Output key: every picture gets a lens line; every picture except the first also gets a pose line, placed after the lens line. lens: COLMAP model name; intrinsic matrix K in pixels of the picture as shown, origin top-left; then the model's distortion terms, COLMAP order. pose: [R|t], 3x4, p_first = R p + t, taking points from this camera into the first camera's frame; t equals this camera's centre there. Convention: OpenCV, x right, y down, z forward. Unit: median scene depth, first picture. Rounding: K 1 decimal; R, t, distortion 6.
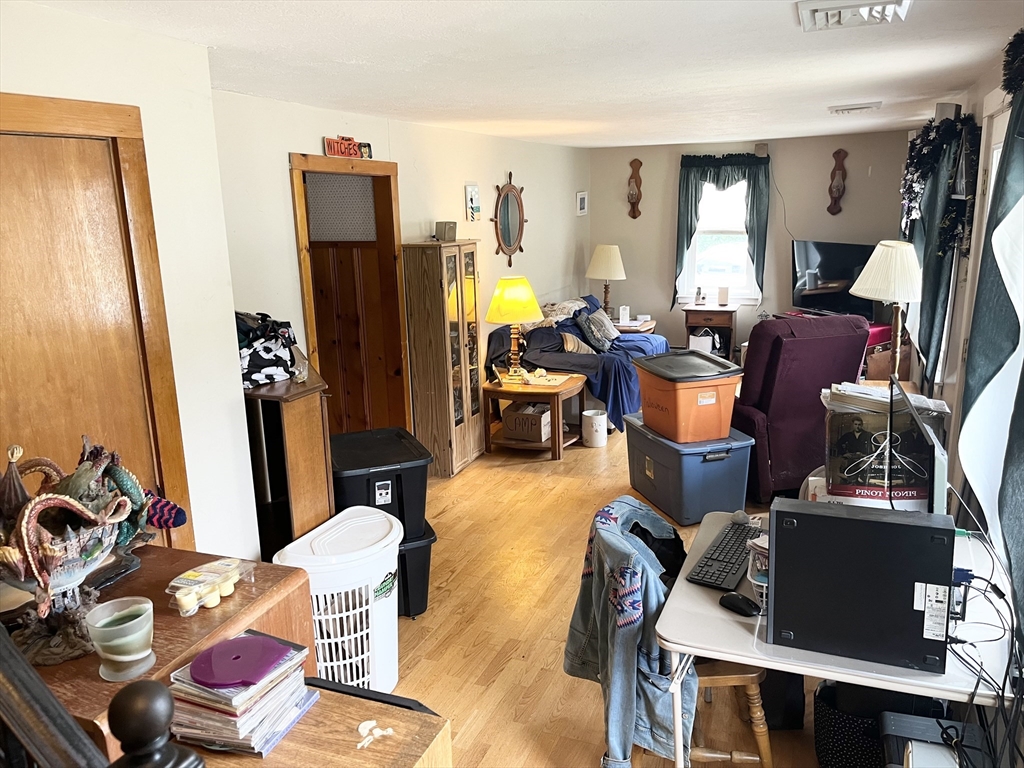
lens RADIAL K [[776.6, 0, 517.6], [0, 776.6, 387.1], [0, 0, 1]] dist [0.002069, -0.022754]
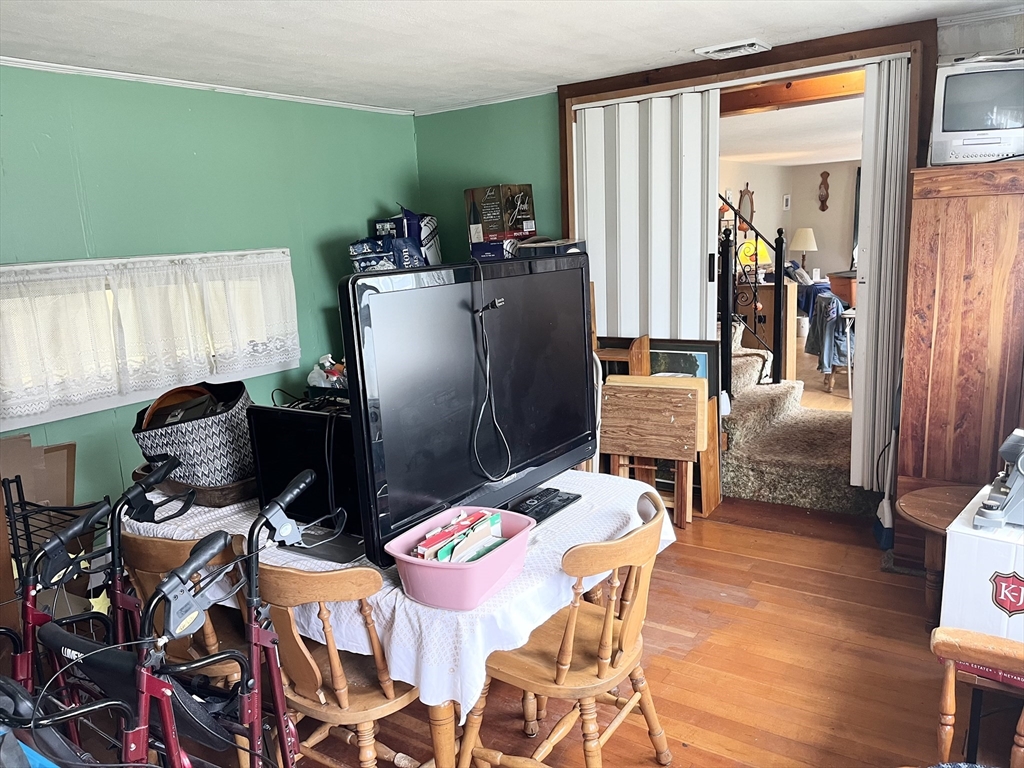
lens RADIAL K [[776.6, 0, 505.3], [0, 776.6, 383.6], [0, 0, 1]] dist [0.002069, -0.022754]
pose [[0.974749, 0.013752, -0.222878, -0.113688], [-0.021682, 0.999214, -0.033175, 0.185110], [0.222246, 0.037169, 0.974282, -0.603868]]
